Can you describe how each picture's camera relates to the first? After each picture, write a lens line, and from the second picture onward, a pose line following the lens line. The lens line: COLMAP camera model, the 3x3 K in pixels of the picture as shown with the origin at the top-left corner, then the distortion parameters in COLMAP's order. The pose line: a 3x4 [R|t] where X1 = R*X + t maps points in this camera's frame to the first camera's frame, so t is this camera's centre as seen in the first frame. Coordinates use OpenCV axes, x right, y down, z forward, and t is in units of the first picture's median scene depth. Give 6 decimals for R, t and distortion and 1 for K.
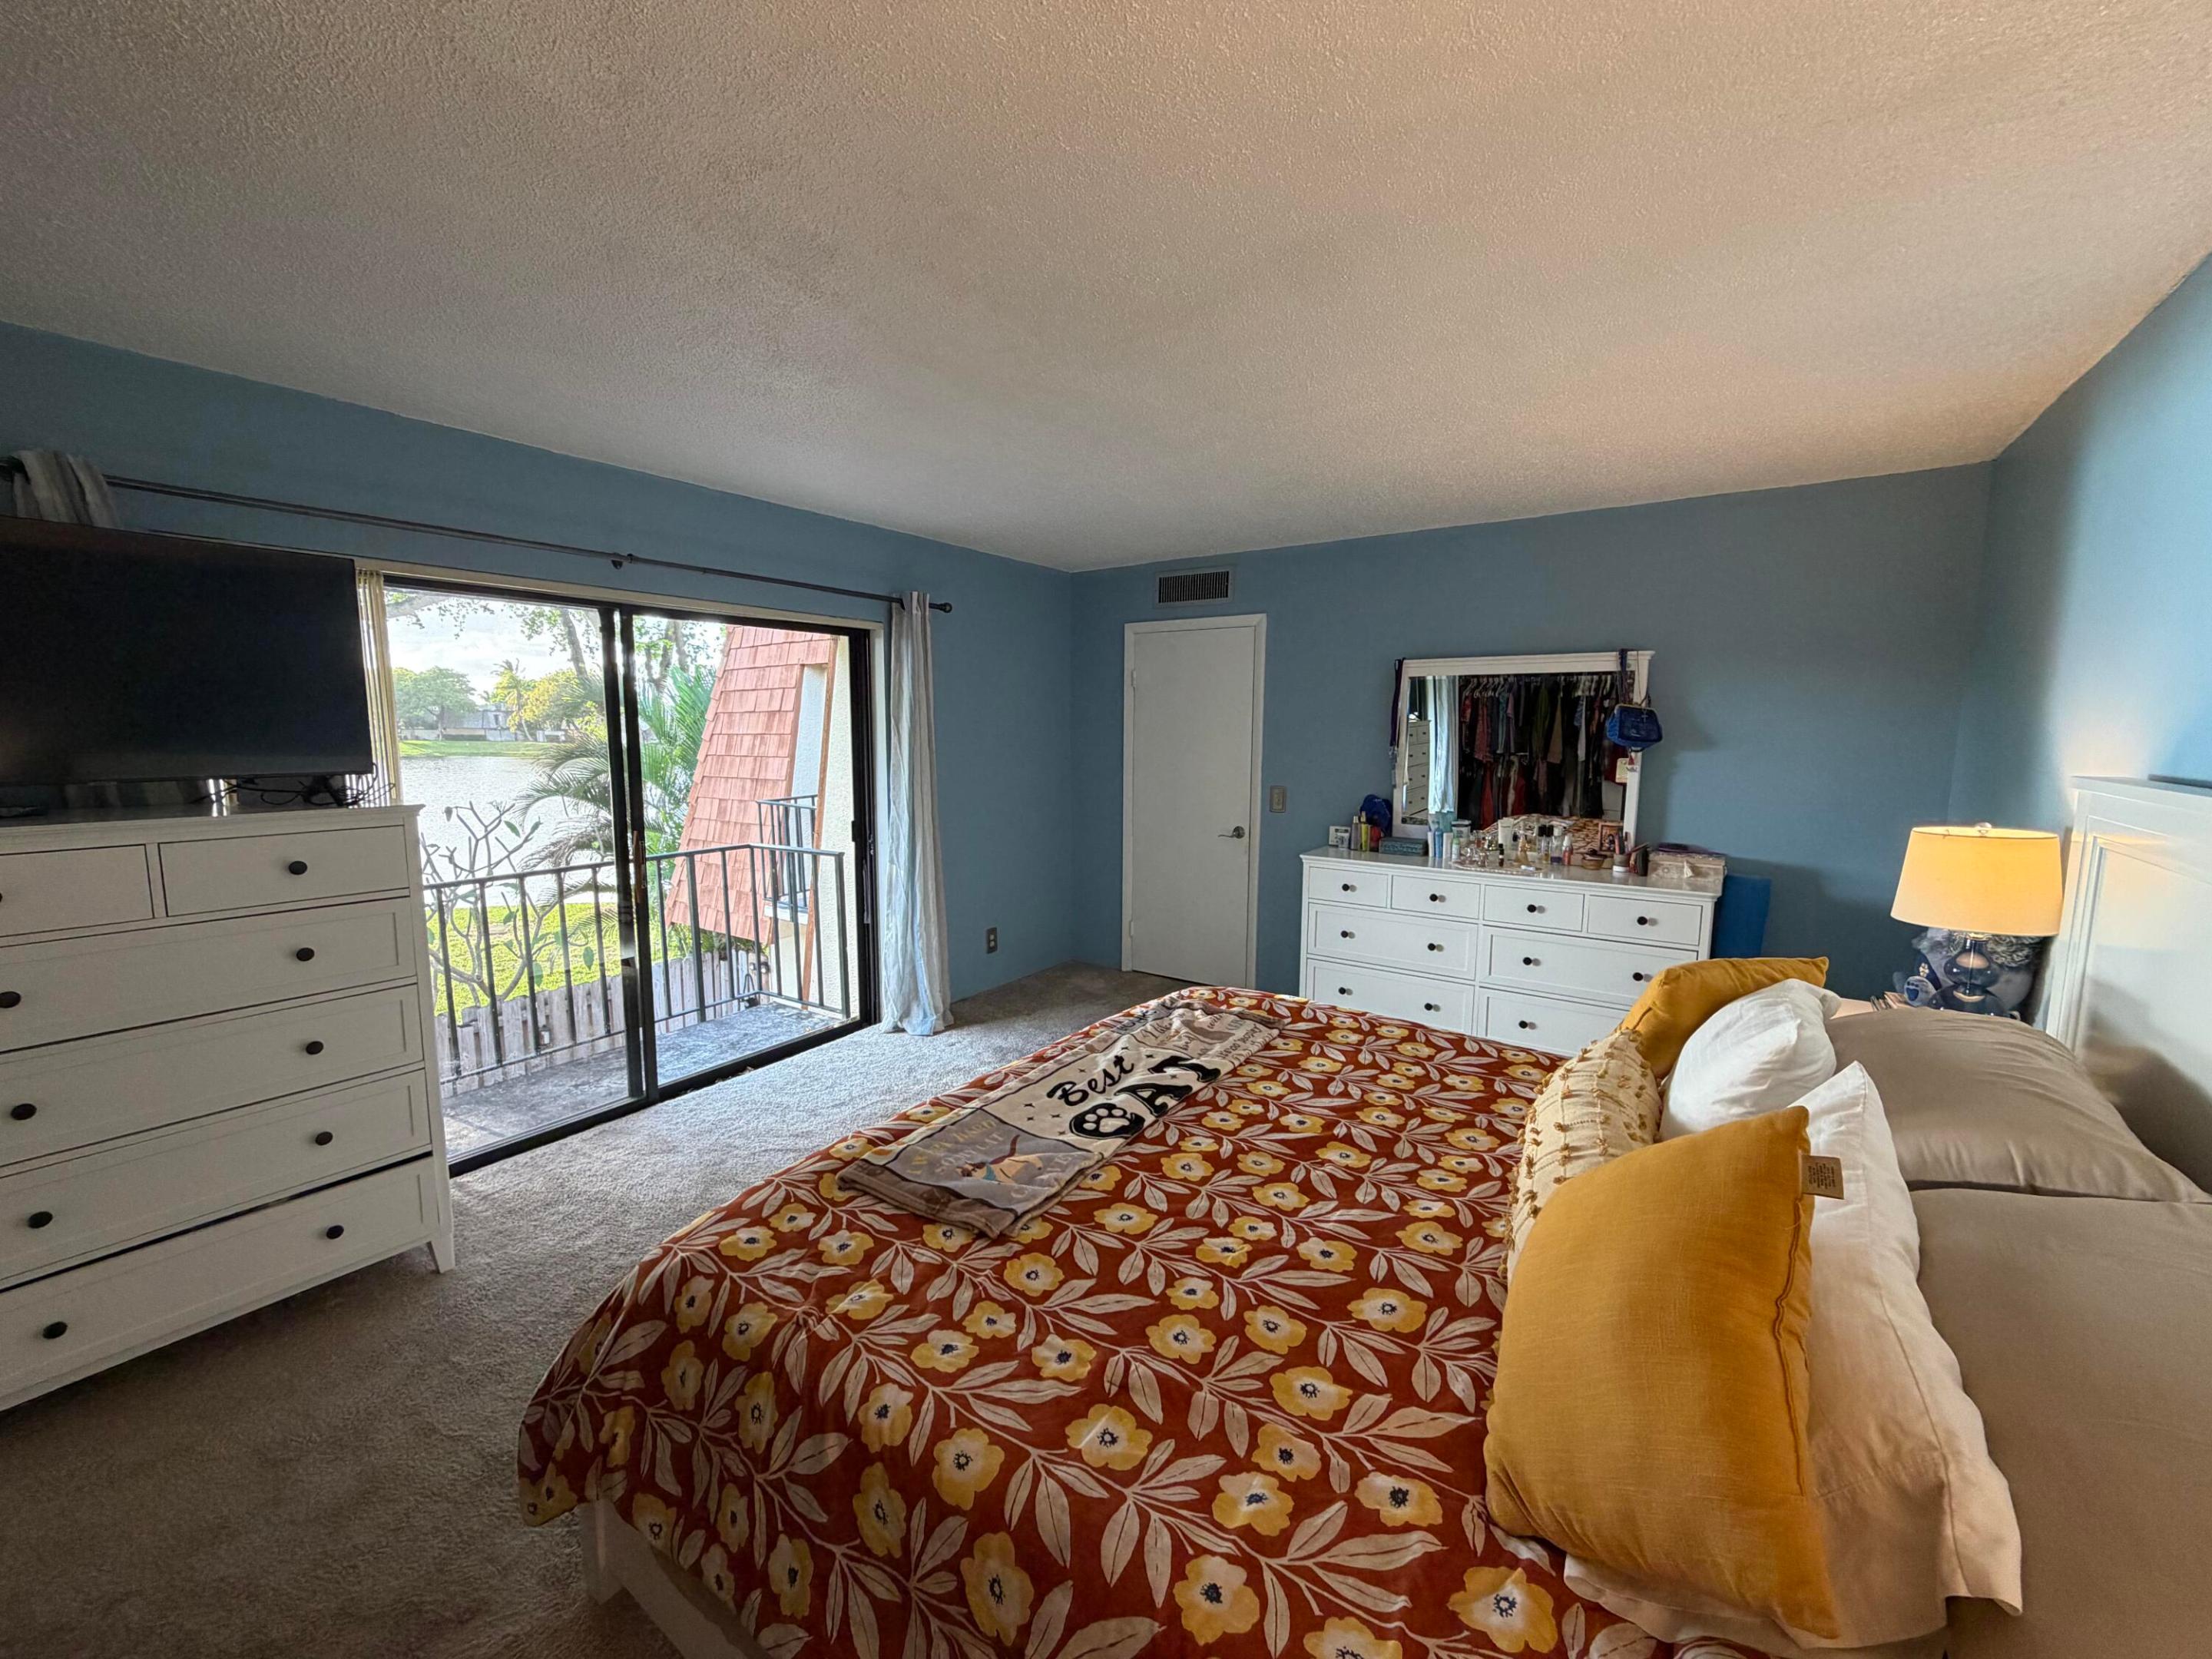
lens RADIAL K [[882.0, 0, 1096.6], [0, 882.0, 831.5], [0, 0, 1]] dist [-0.000695, 0.000340]
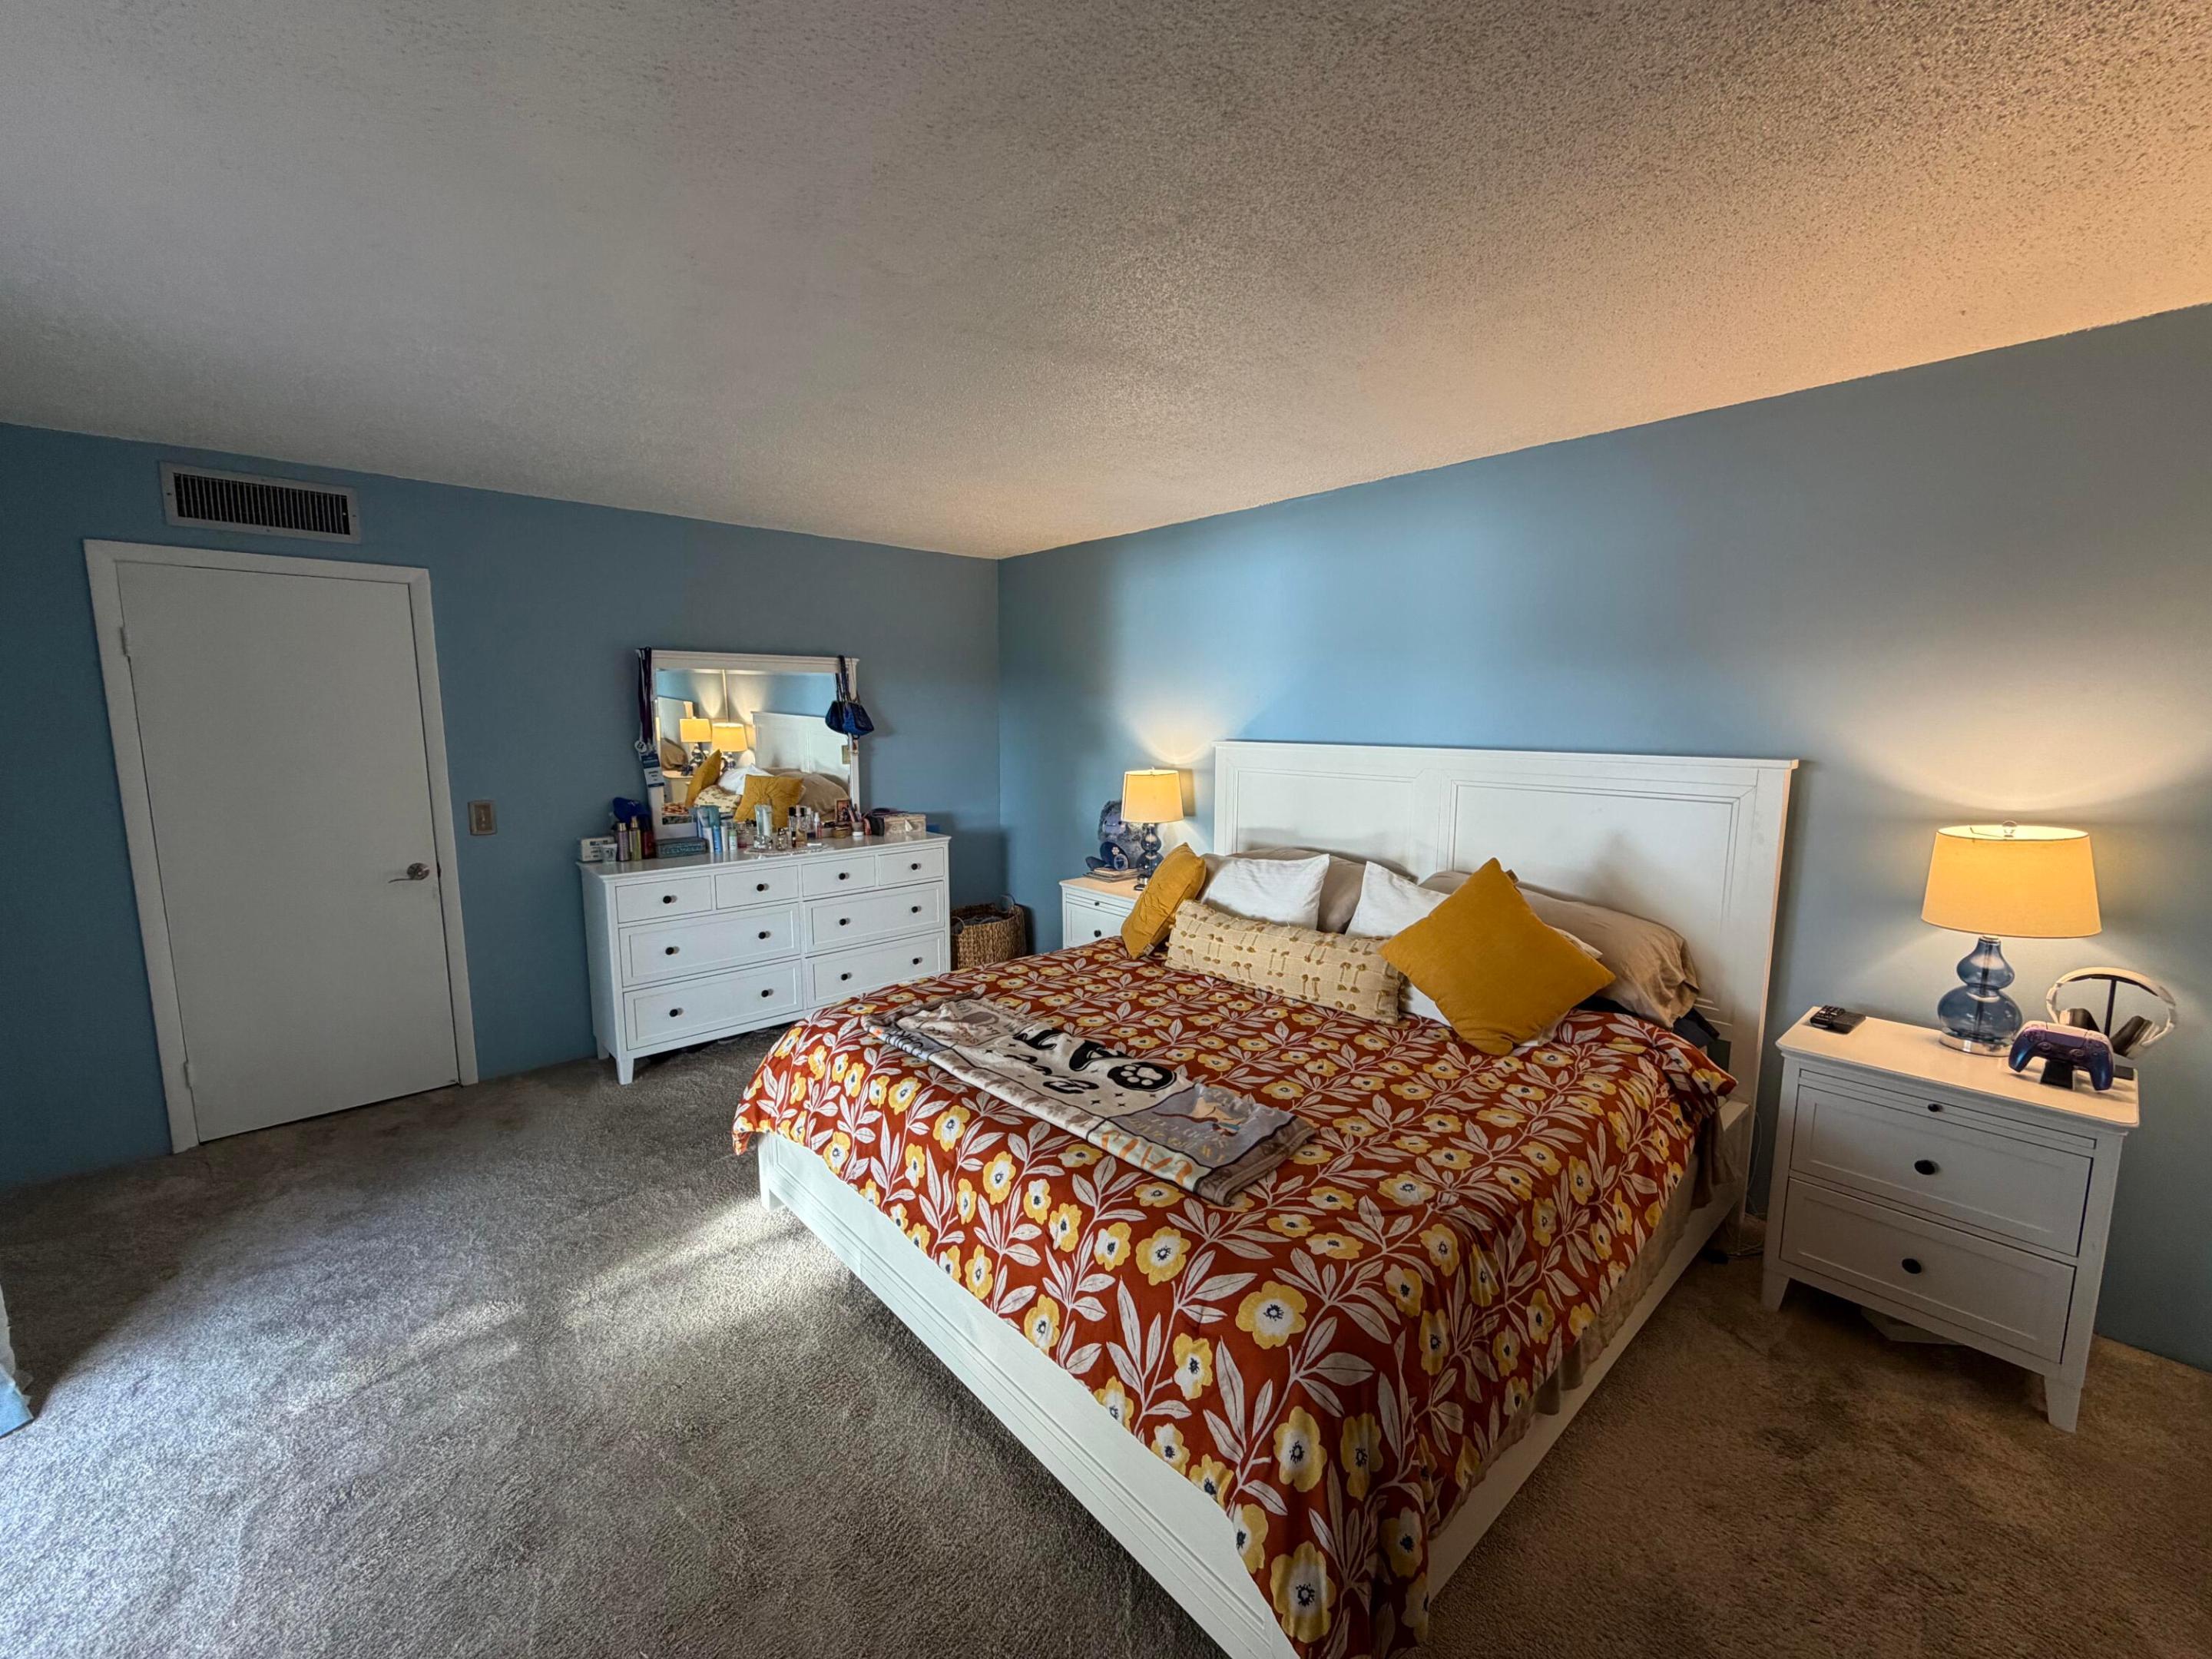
lens RADIAL K [[882.0, 0, 1096.6], [0, 882.0, 831.5], [0, 0, 1]] dist [-0.000695, 0.000340]
pose [[0.212435, -0.134993, 0.967806, -0.921281], [0.120221, 0.986498, 0.111211, -0.100217], [-0.969752, 0.092726, 0.225795, 0.669640]]
